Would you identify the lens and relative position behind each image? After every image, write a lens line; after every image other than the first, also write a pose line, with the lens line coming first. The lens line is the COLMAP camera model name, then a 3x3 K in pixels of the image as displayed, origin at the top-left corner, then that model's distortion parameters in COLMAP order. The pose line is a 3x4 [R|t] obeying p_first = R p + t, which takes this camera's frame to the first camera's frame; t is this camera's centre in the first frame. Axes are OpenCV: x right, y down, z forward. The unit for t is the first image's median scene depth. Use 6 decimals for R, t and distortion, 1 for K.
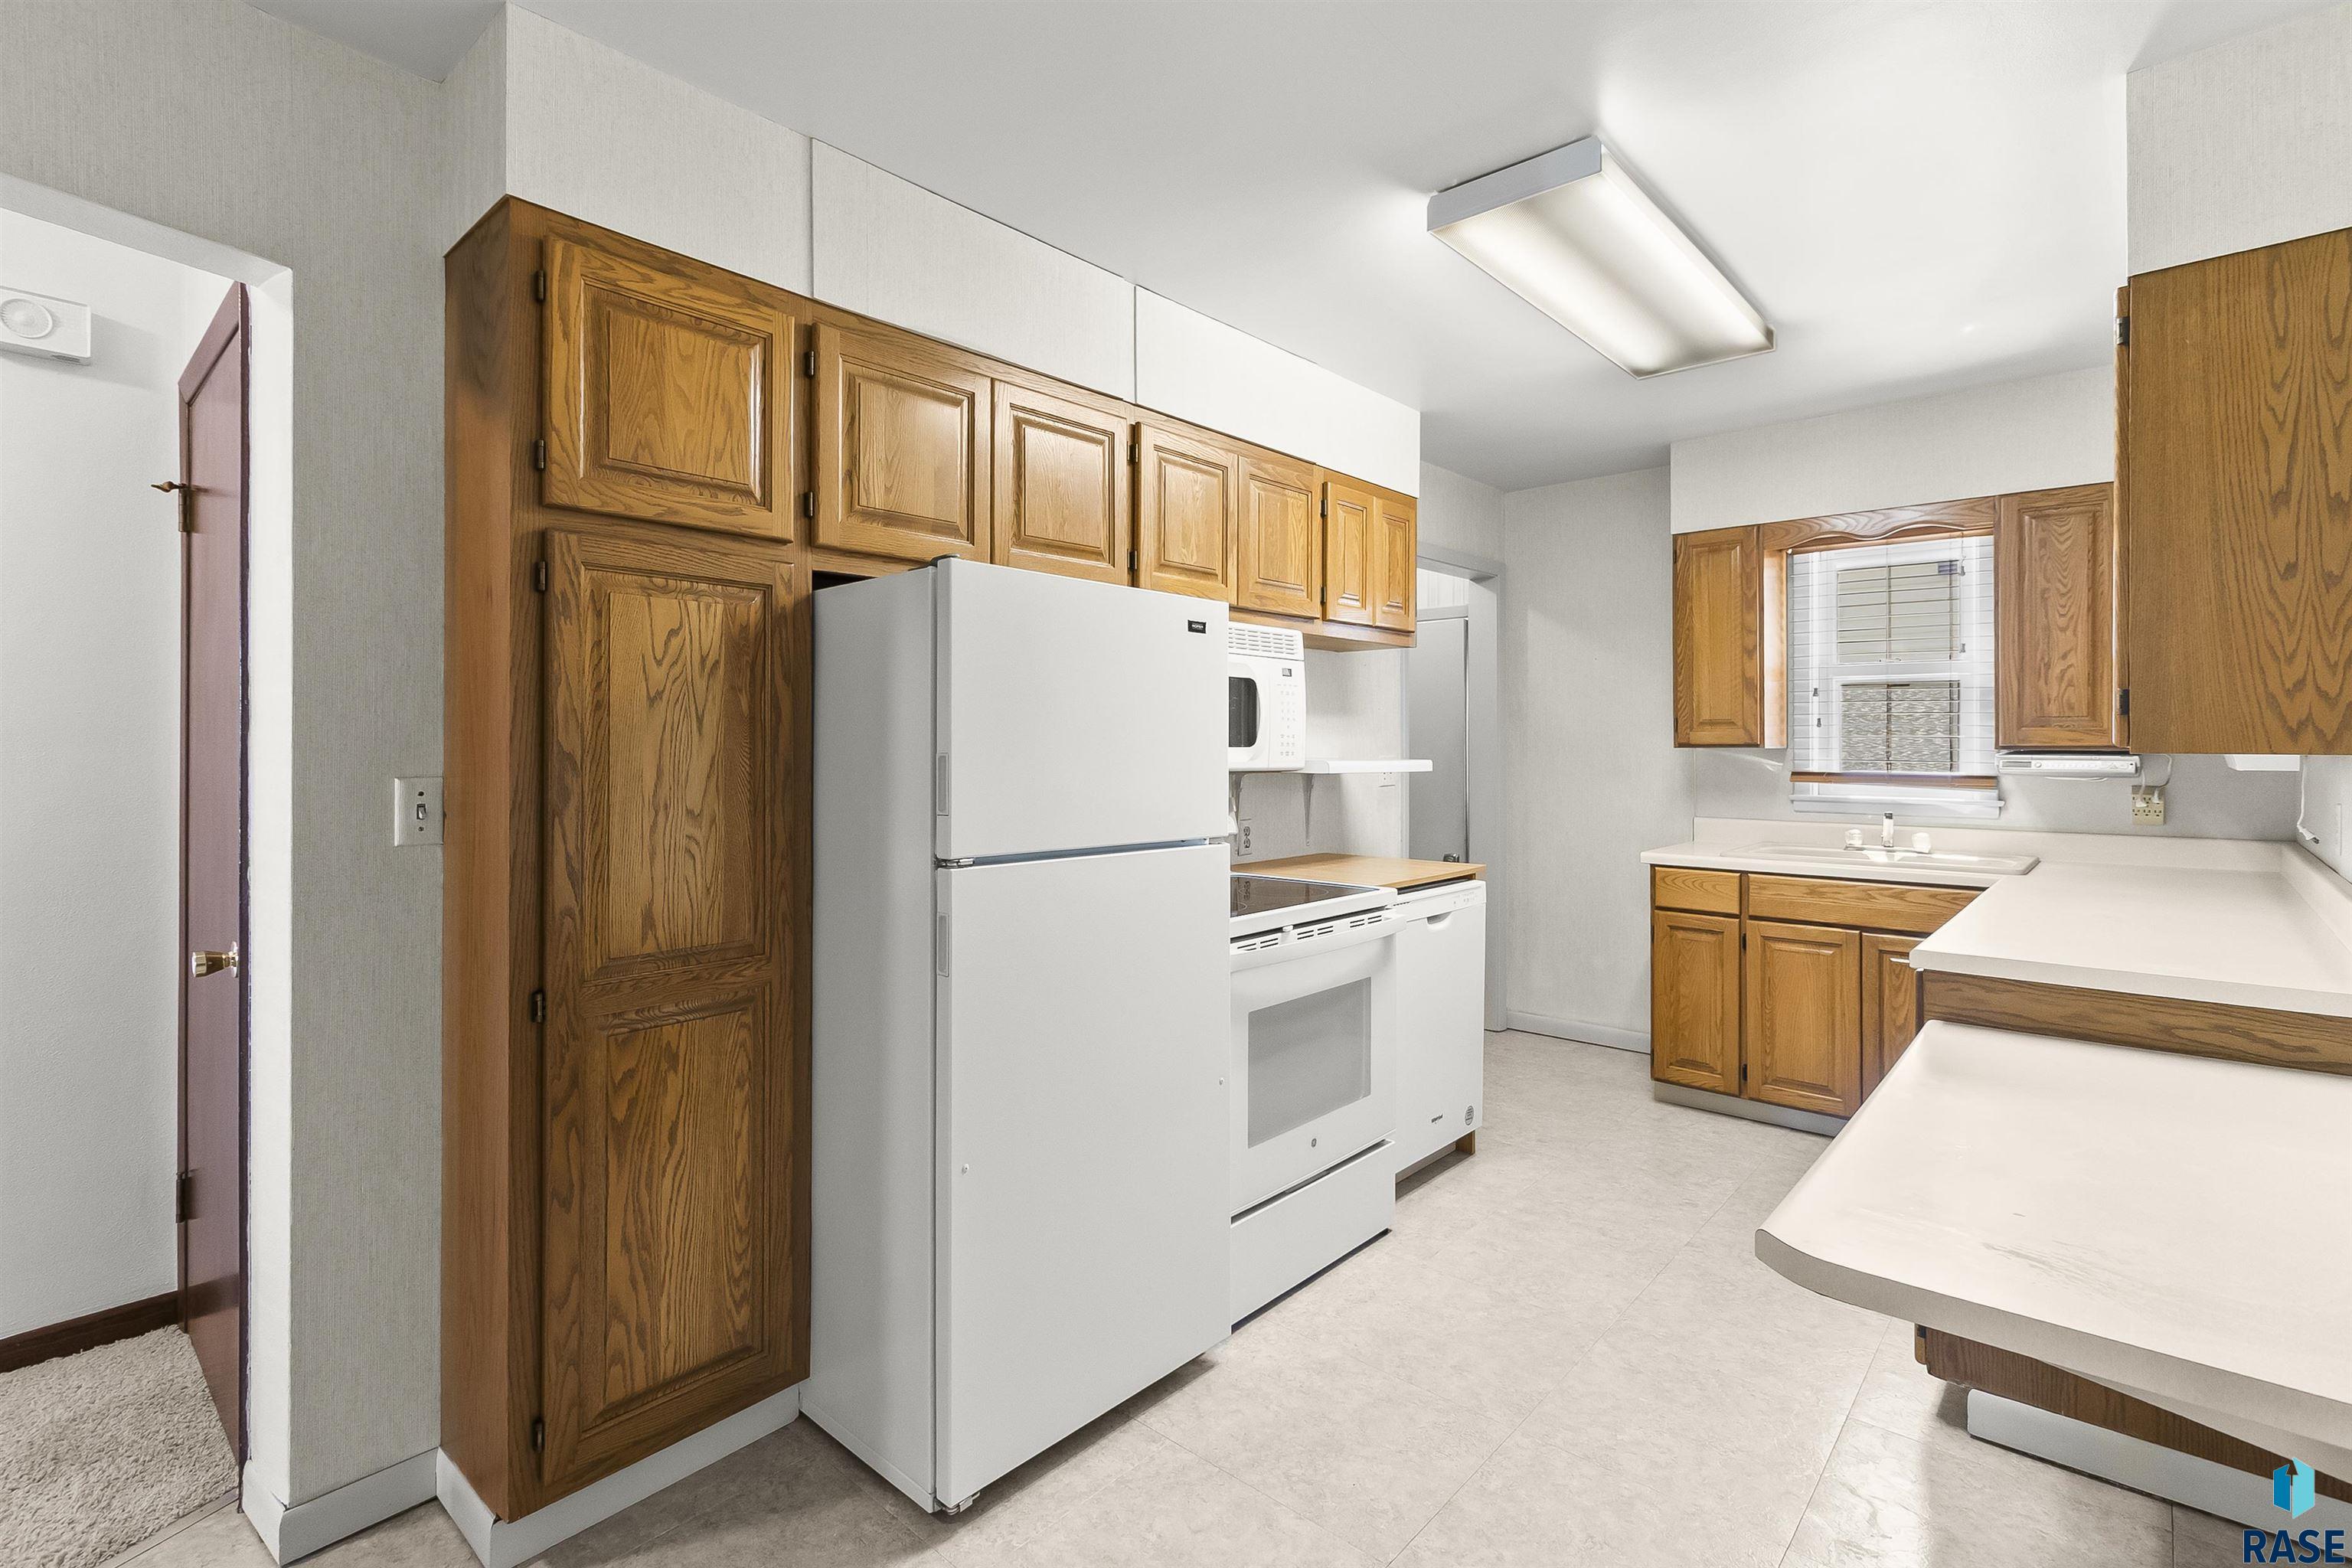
lens RADIAL K [[1089.9, 0, 1183.4], [0, 1089.9, 734.4], [0, 0, 1]] dist [0.000640, 0.000439]
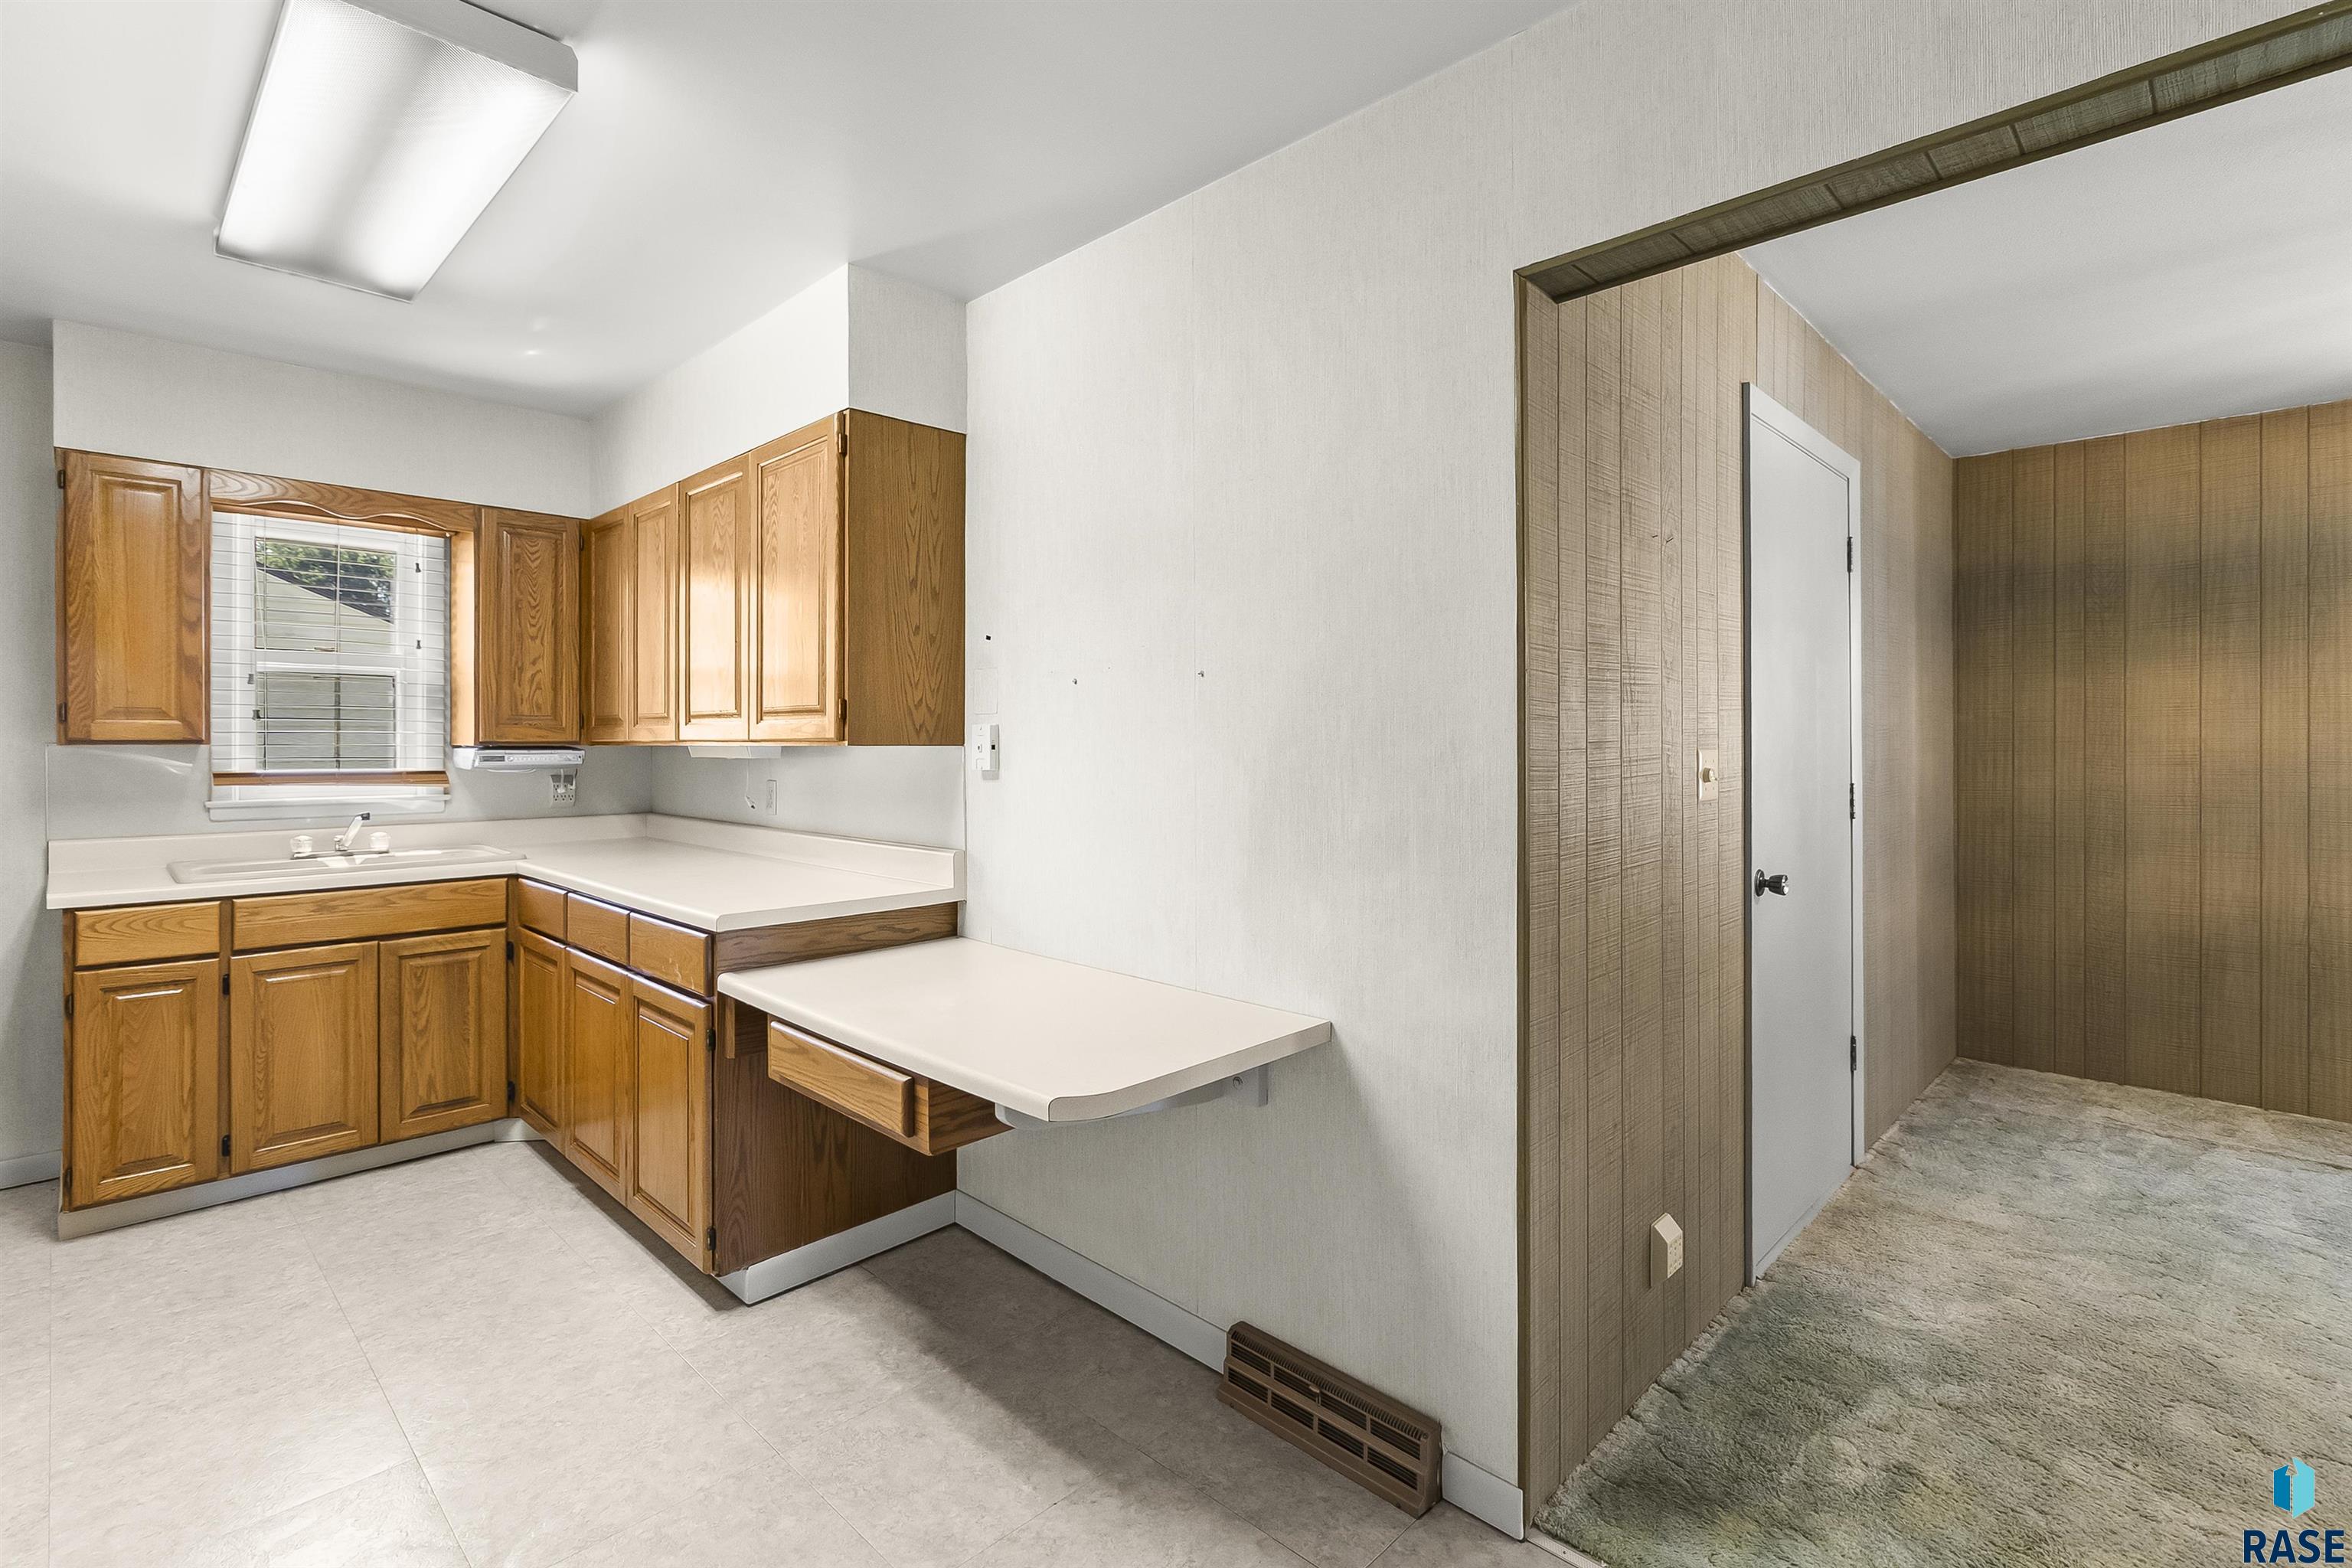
lens RADIAL K [[1089.9, 0, 1183.4], [0, 1089.9, 734.4], [0, 0, 1]] dist [0.000640, 0.000439]
pose [[0.042855, 0.006283, 0.999062, -0.285231], [-0.008205, 0.999949, -0.005937, 0.004157], [-0.999048, -0.007943, 0.042905, 0.277879]]
